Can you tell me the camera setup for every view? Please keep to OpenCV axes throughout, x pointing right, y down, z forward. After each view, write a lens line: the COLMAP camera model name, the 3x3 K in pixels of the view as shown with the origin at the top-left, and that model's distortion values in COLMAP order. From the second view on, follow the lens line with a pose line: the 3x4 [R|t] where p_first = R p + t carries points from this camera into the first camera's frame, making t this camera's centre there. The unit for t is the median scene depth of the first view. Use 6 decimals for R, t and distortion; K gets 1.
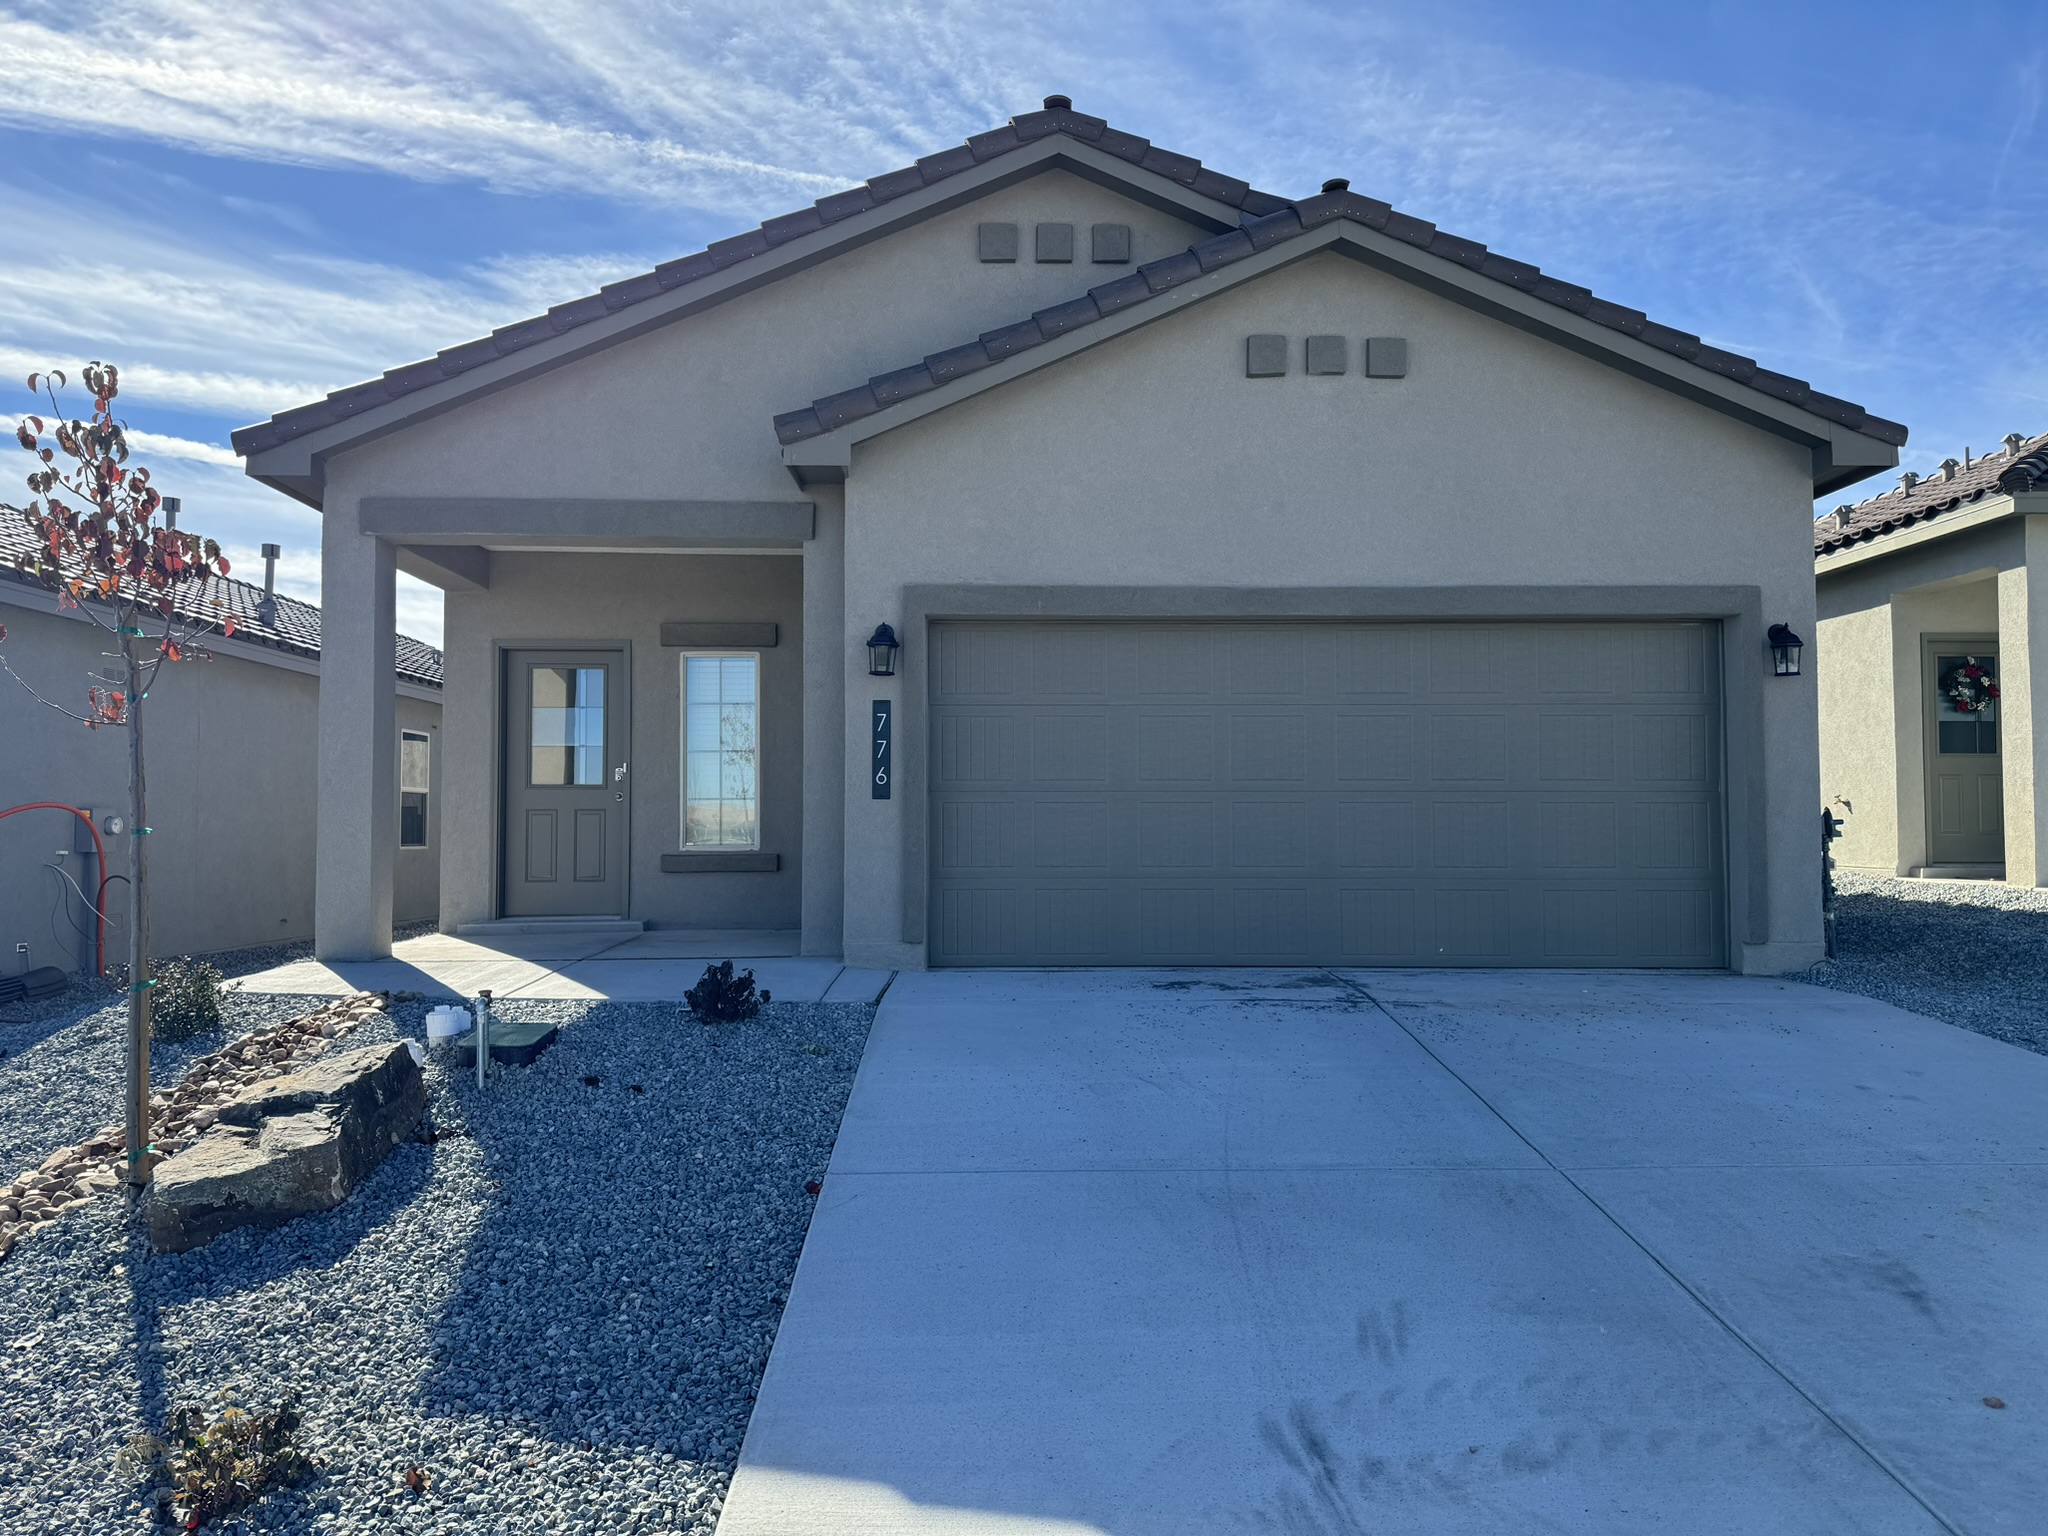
lens RADIAL K [[1442.2, 0, 1055.0], [0, 1442.2, 772.0], [0, 0, 1]] dist [0.048381, -0.057949]
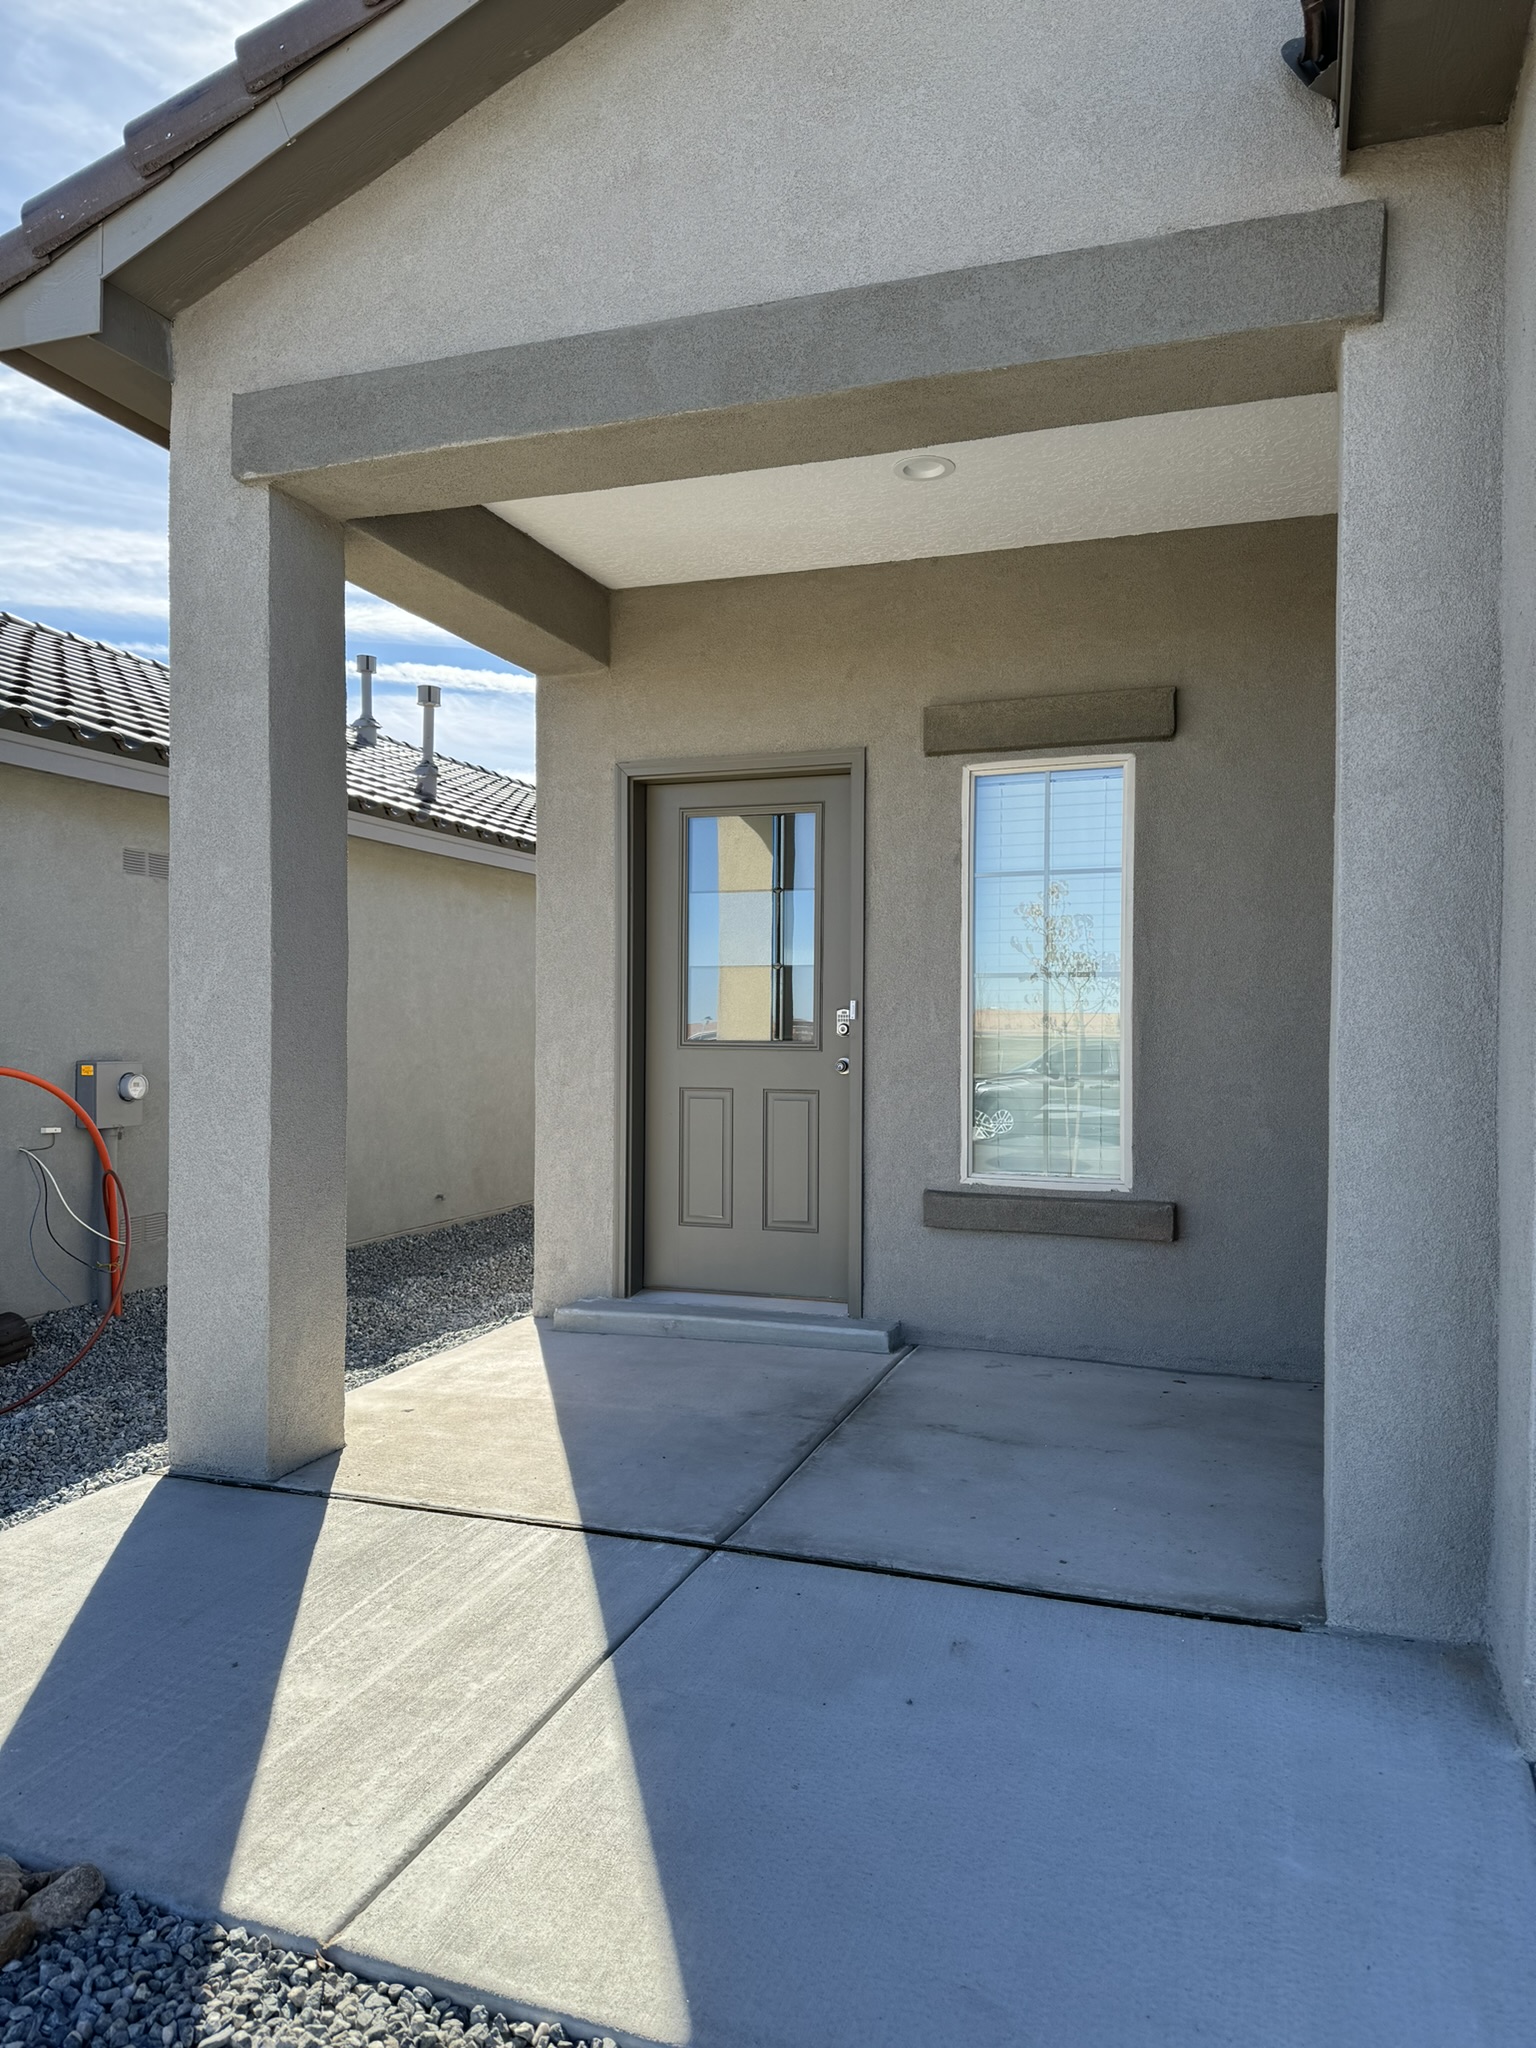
lens RADIAL K [[1442.2, 0, 768.0], [0, 1442.2, 1024.0], [0, 0, 1]] dist [0.048381, -0.057949]
pose [[0.926551, 0.009401, -0.376052, -0.149648], [0.005881, 0.999204, 0.039468, -0.018579], [0.376123, -0.038780, 0.925758, 0.573308]]
